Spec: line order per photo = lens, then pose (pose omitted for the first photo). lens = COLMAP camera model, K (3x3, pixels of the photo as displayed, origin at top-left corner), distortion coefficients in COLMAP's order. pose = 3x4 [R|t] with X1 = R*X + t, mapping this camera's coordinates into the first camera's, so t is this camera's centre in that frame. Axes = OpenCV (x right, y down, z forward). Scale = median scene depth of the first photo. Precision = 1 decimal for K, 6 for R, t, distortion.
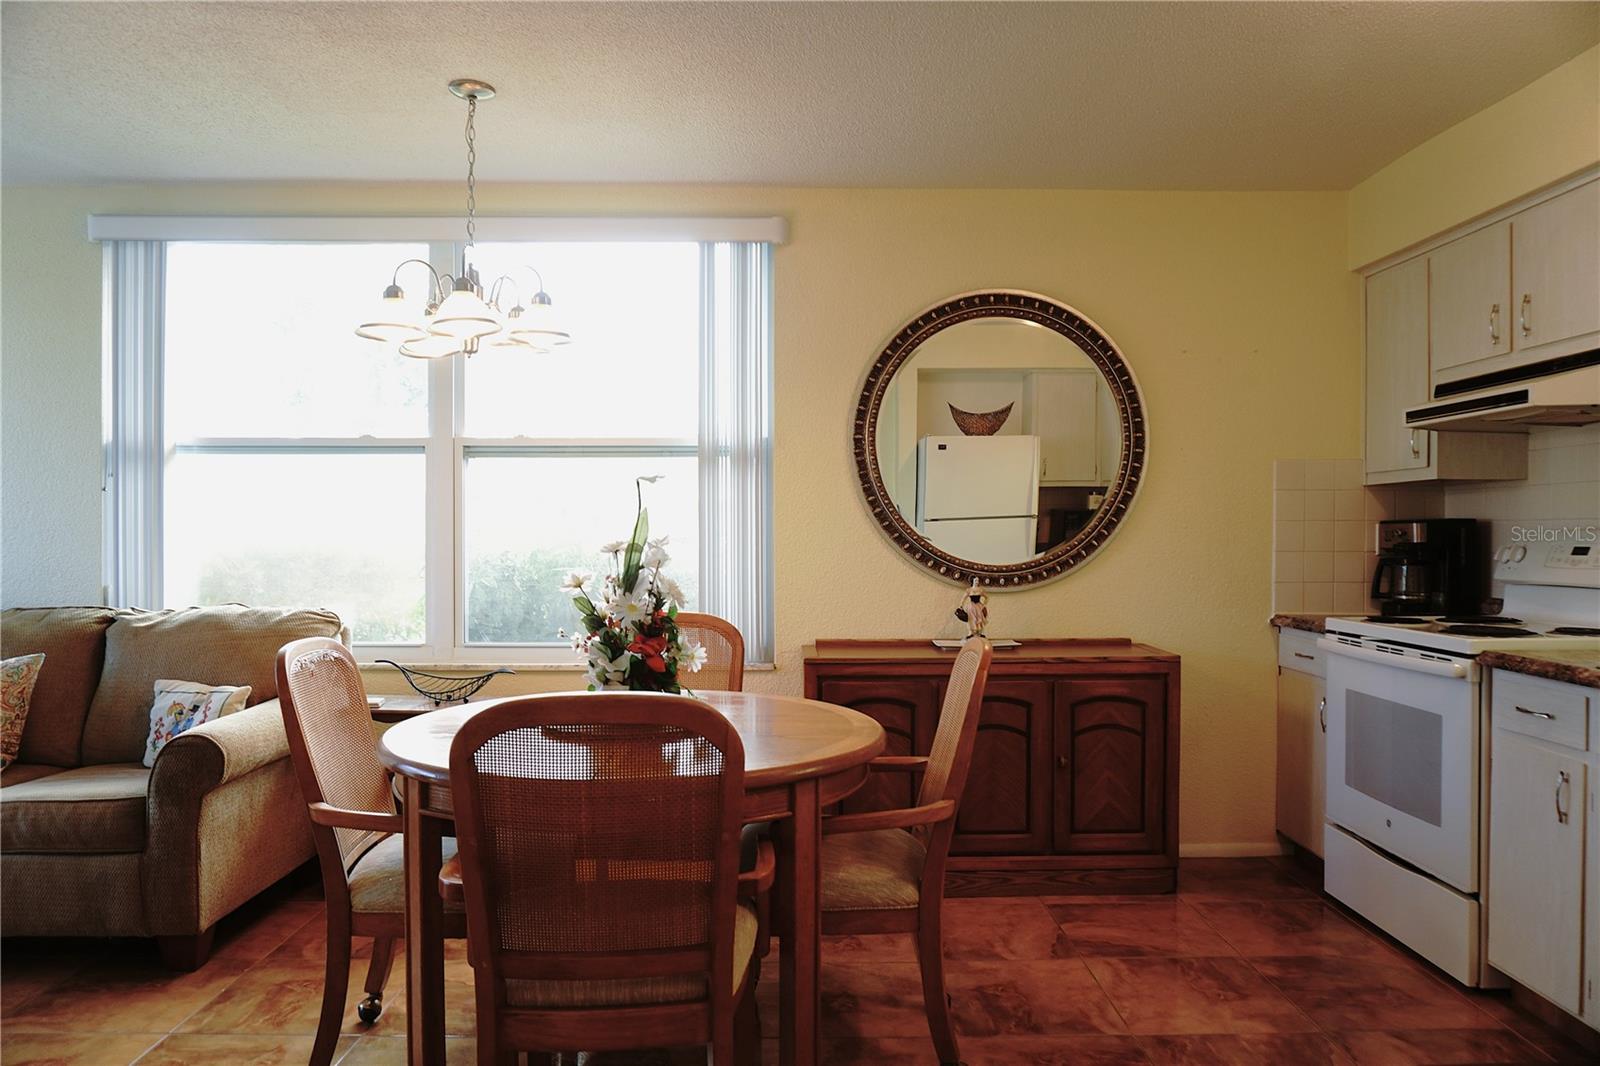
lens RADIAL K [[1110.3, 0, 802.9], [0, 1110.3, 529.5], [0, 0, 1]] dist [-0.047695, 0.043289]
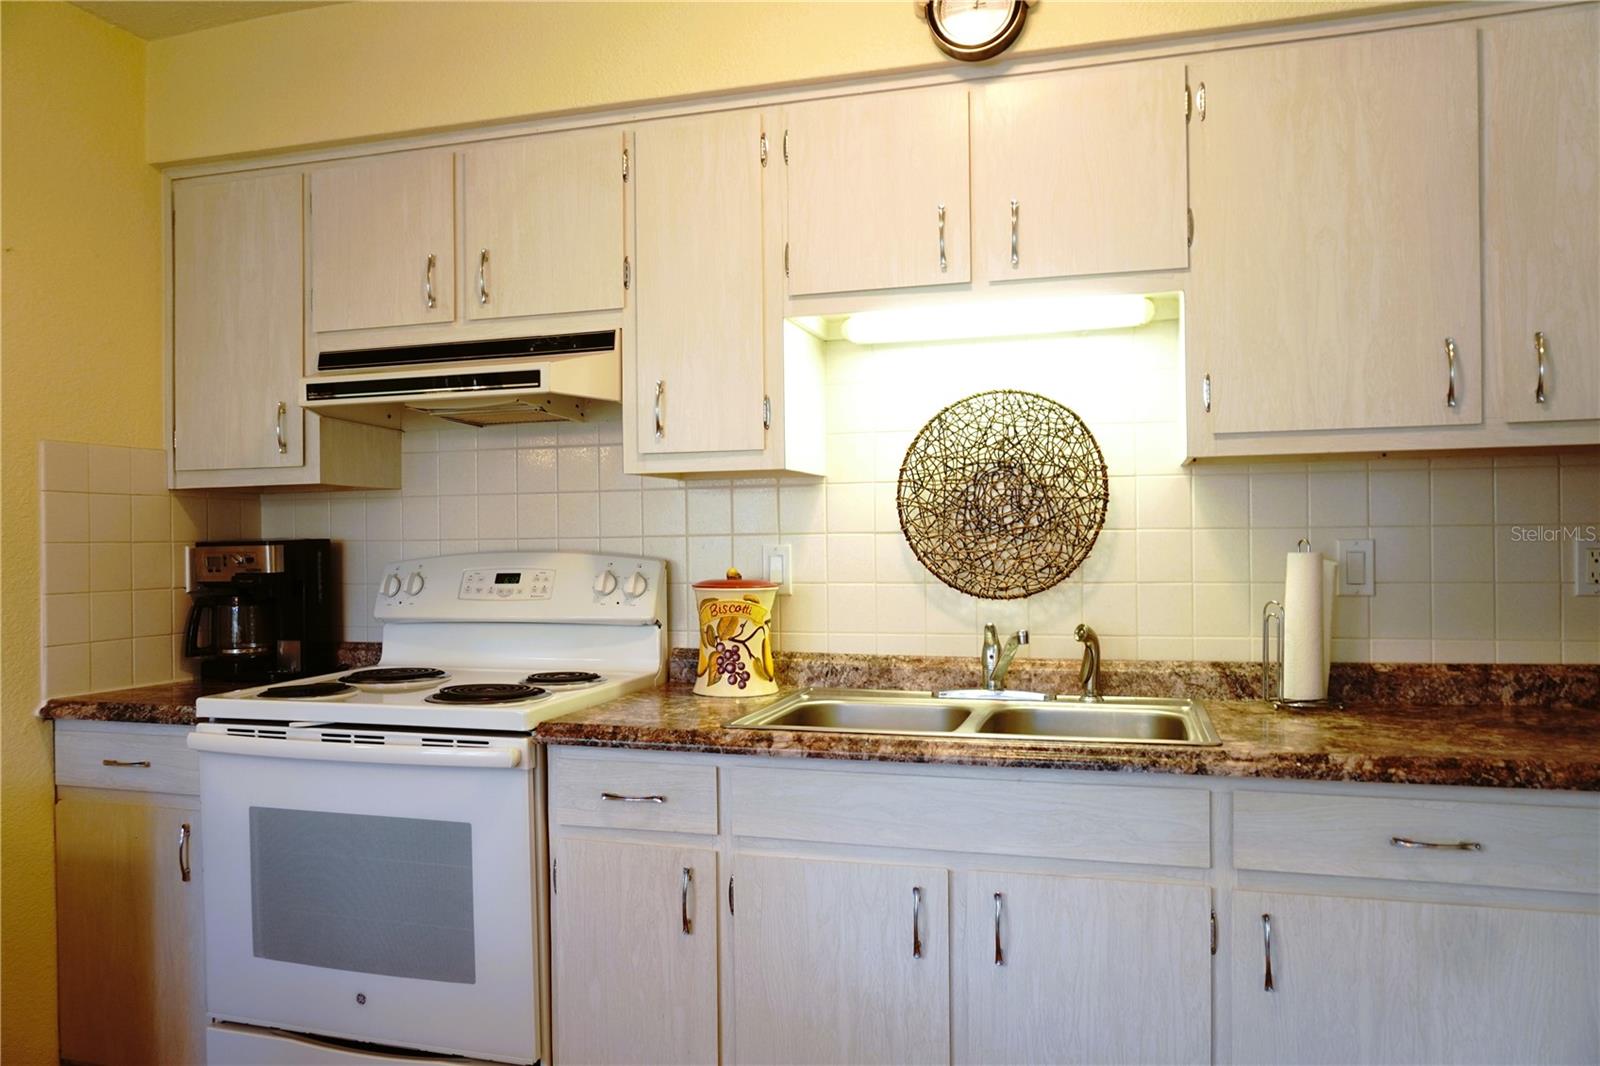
lens RADIAL K [[1110.3, 0, 798.0], [0, 1110.3, 545.6], [0, 0, 1]] dist [-0.047695, 0.043289]
pose [[0.299125, -0.010695, 0.954154, -0.017551], [0.009900, 0.999918, 0.008105, -0.008844], [-0.954162, 0.007022, 0.299207, 0.512639]]
